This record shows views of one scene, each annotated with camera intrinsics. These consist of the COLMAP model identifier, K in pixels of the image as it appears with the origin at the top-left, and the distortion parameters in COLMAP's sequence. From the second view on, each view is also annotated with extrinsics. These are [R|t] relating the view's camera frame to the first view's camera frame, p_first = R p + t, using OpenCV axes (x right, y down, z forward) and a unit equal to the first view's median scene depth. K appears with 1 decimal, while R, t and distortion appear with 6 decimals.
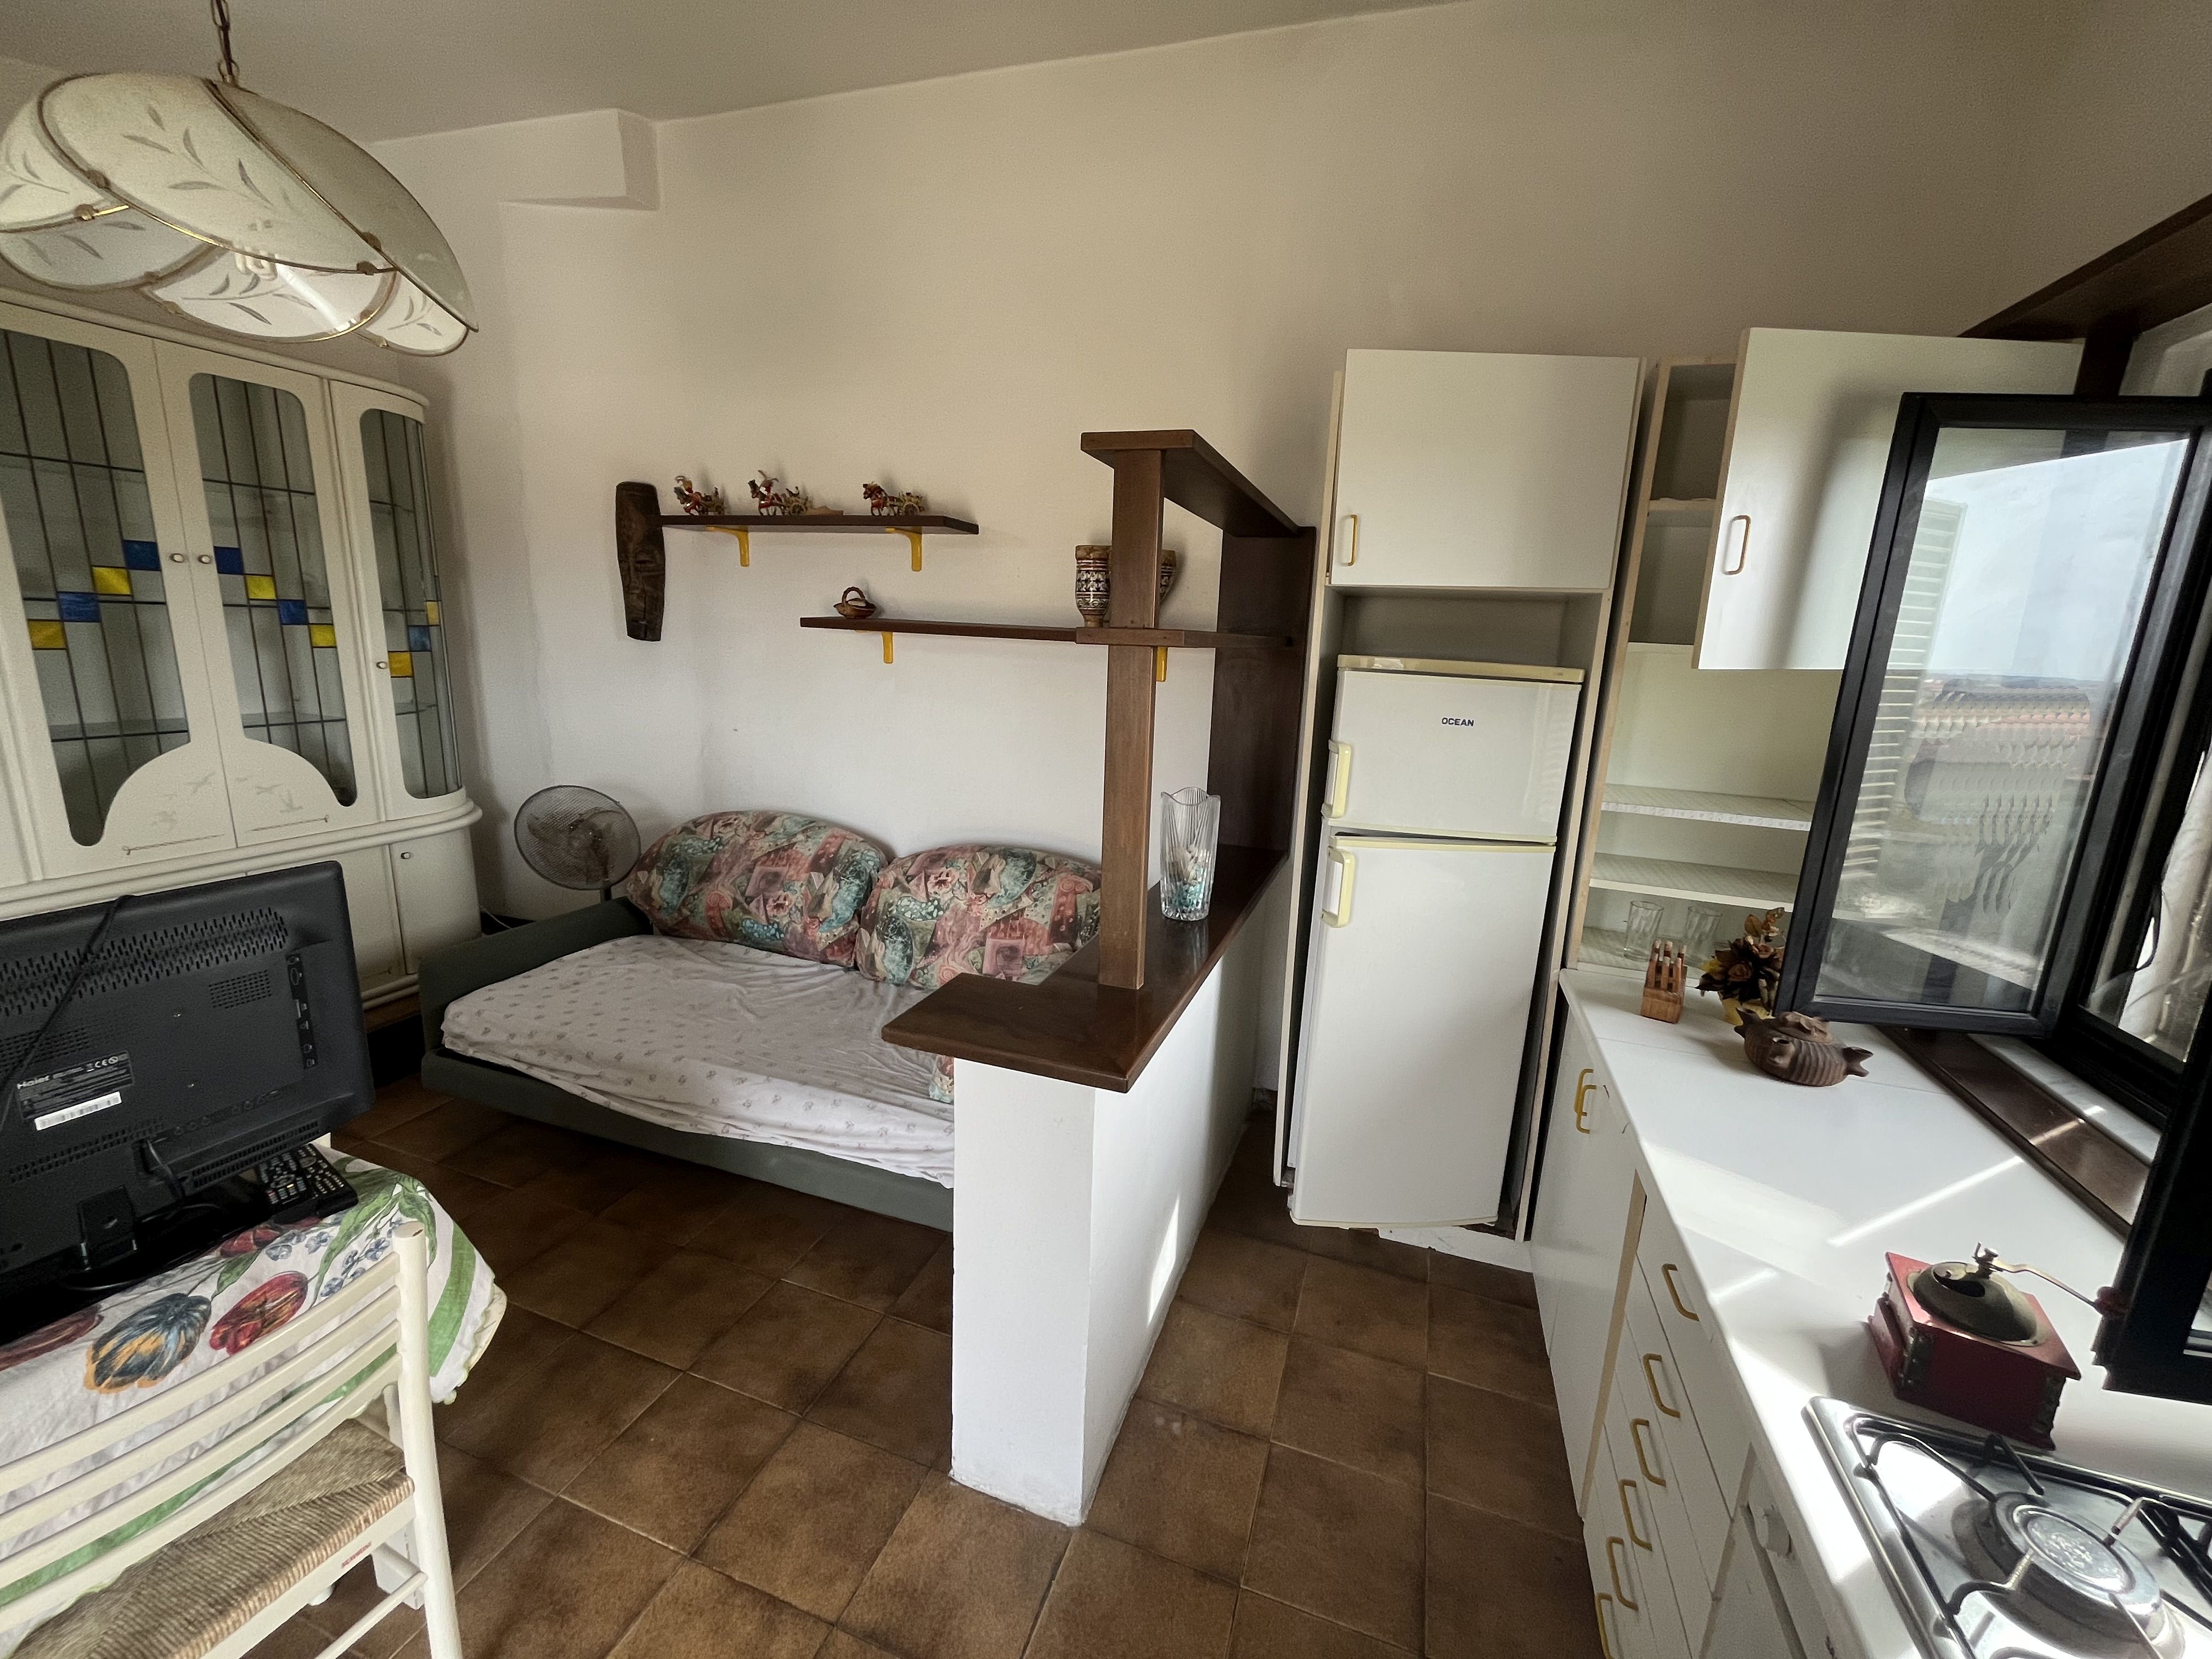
lens RADIAL K [[893.6, 0, 1109.6], [0, 893.6, 821.6], [0, 0, 1]] dist [-0.003370, -0.000128]
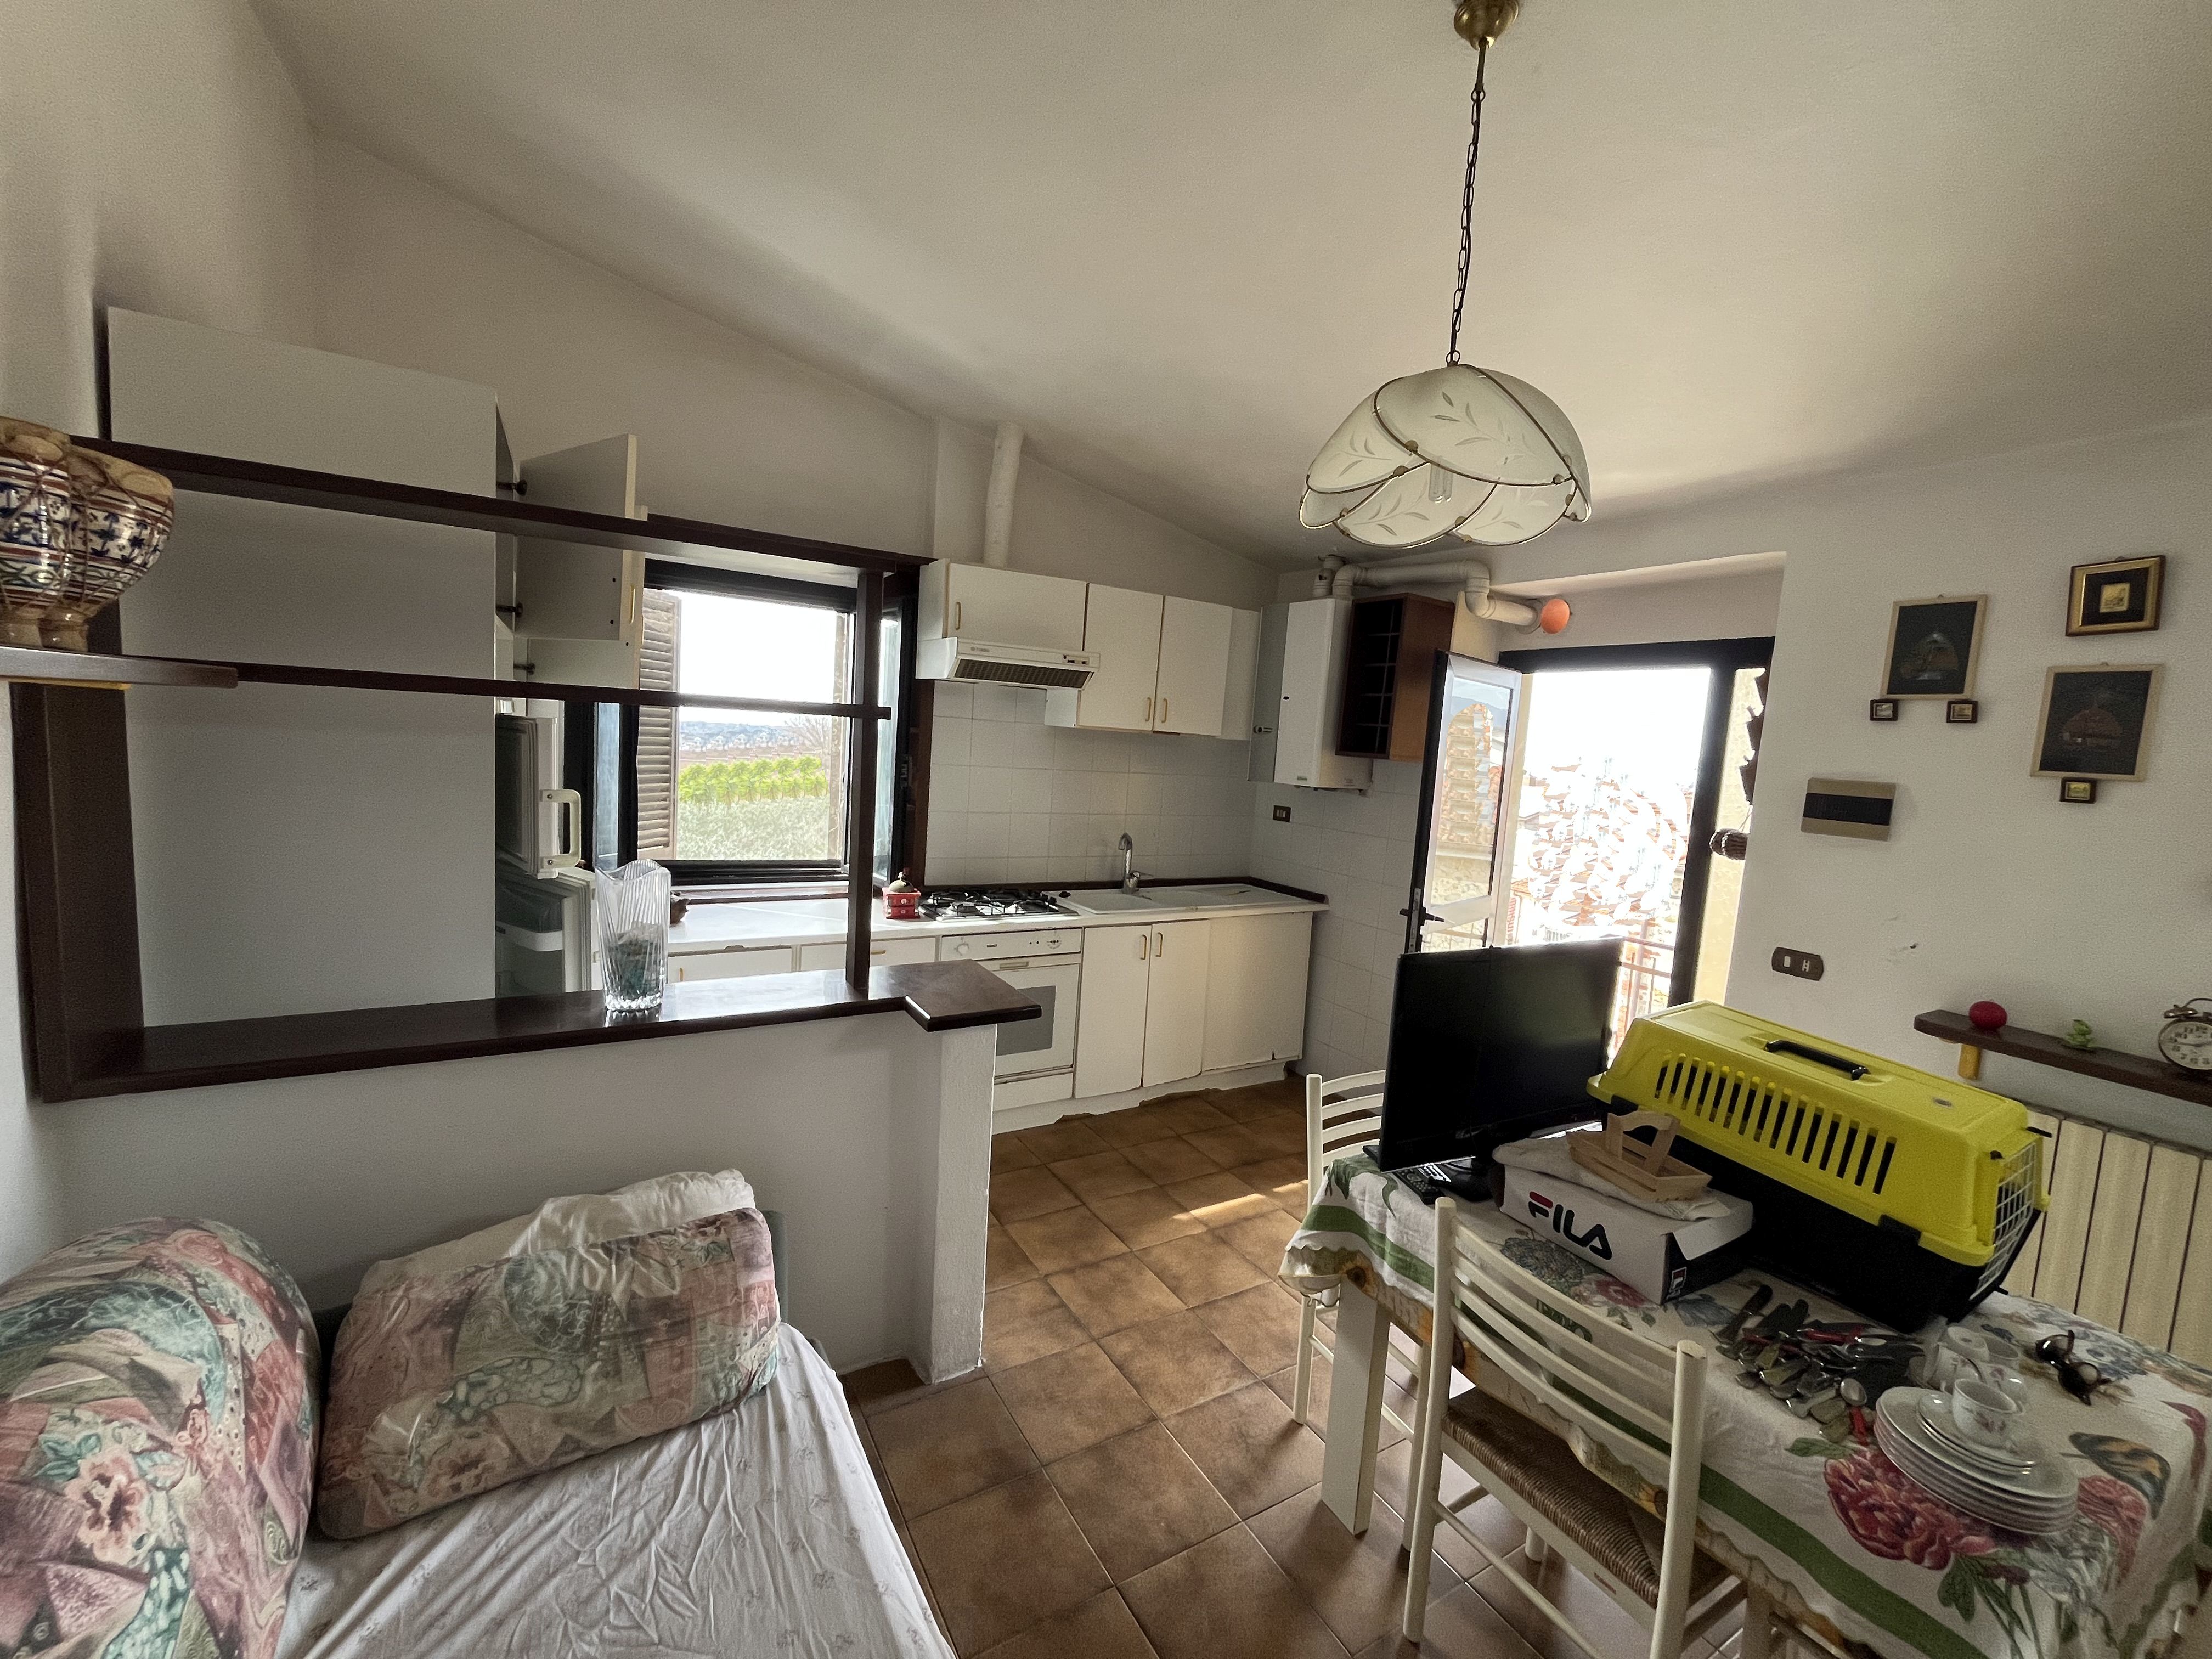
lens RADIAL K [[893.6, 0, 1113.1], [0, 893.6, 822.3], [0, 0, 1]] dist [-0.003370, -0.000128]
pose [[-0.767811, -0.150416, 0.622769, -0.709782], [0.041078, 0.958491, 0.282148, -0.262912], [-0.639358, 0.242219, -0.729761, 1.144108]]
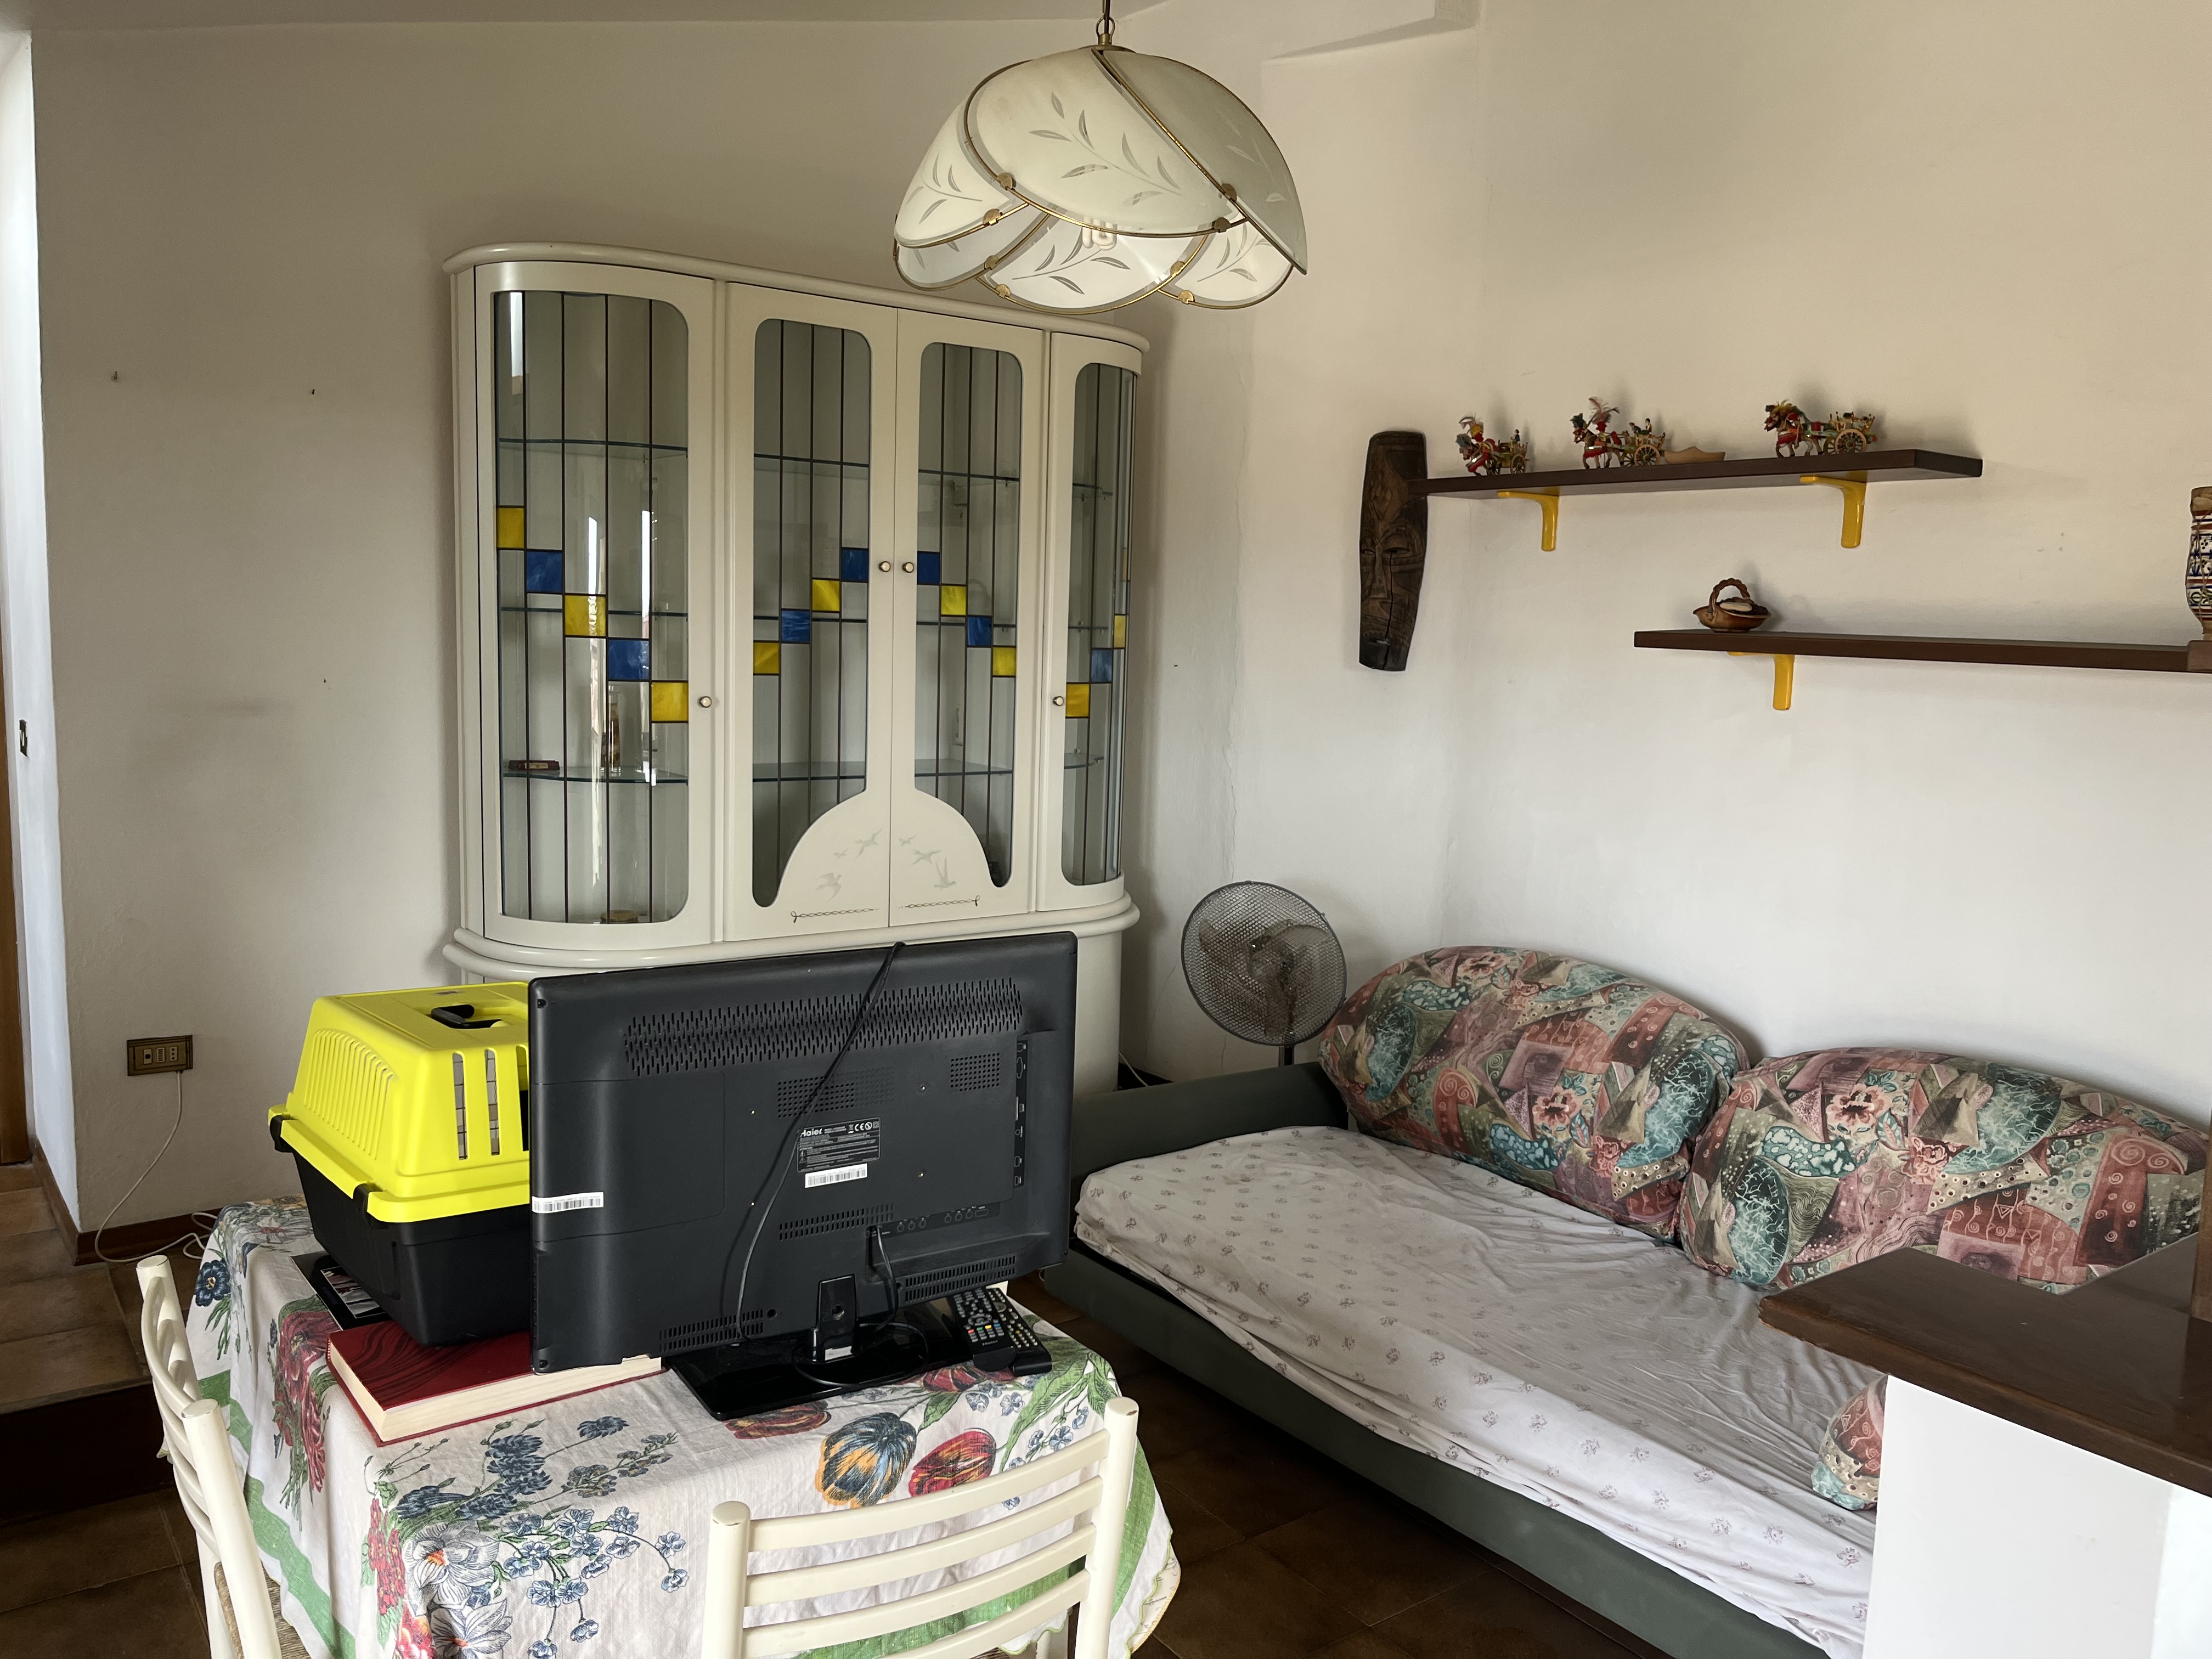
lens RADIAL K [[1681.5, 0, 1117.7], [0, 1681.5, 818.8], [0, 0, 1]] dist [0.039135, -0.041124]
pose [[0.830178, 0.051796, -0.555087, 0.000323], [-0.115445, 0.990065, -0.080273, 0.032752], [0.545414, 0.130723, 0.827910, -0.134459]]
